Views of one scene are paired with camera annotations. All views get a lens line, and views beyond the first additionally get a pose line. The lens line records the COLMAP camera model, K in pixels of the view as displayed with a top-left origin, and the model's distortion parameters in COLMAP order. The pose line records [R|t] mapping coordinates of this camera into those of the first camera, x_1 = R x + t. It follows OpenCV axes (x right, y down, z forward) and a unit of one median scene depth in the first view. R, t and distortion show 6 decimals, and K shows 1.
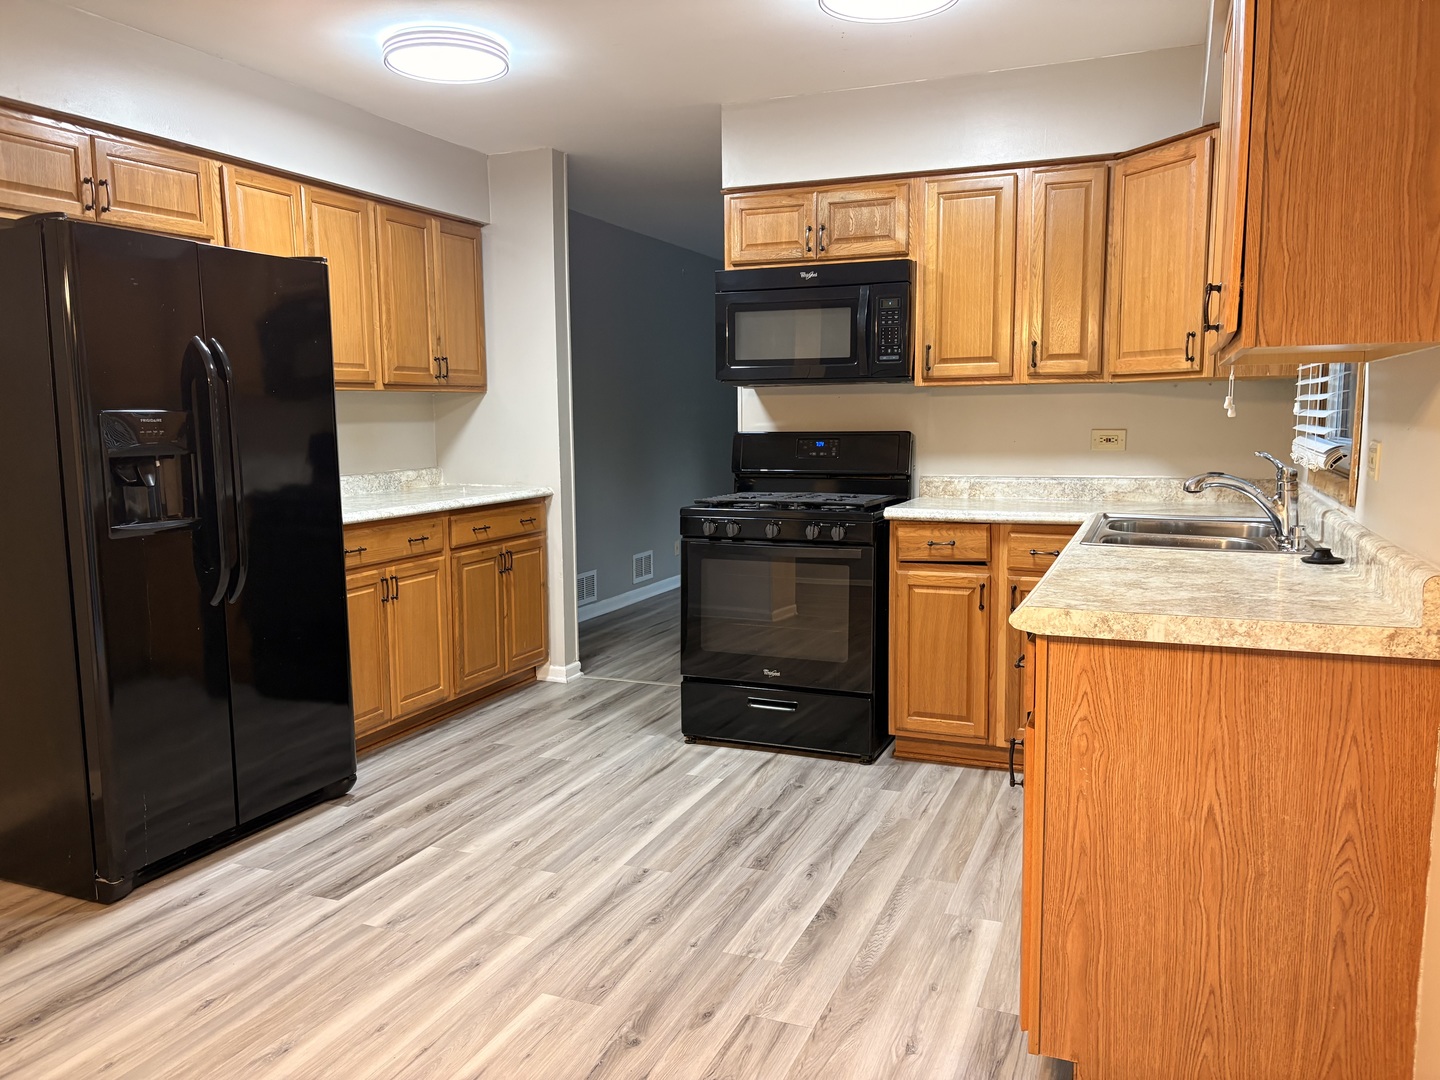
lens RADIAL K [[1087.8, 0, 723.7], [0, 1087.8, 548.4], [0, 0, 1]] dist [0.041834, -0.058532]
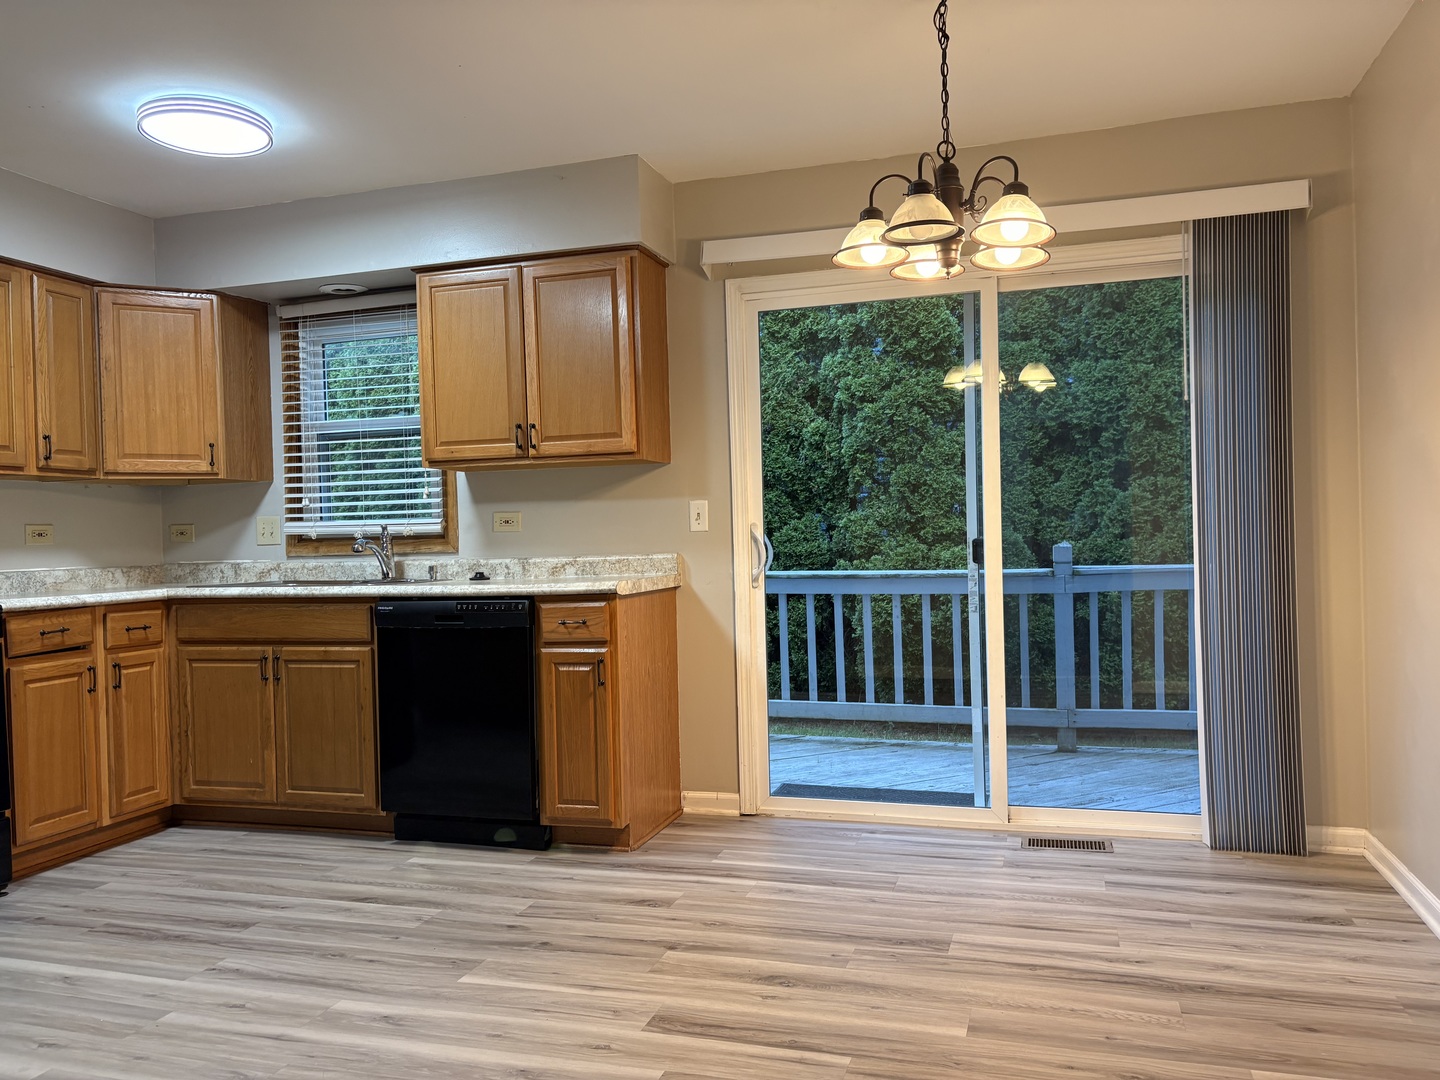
lens RADIAL K [[1087.8, 0, 721.7], [0, 1087.8, 539.5], [0, 0, 1]] dist [0.041834, -0.058532]
pose [[-0.085765, 0.009526, 0.996270, -0.907308], [0.151054, 0.988519, 0.003552, 0.000890], [-0.984798, 0.150795, -0.086219, 0.535632]]
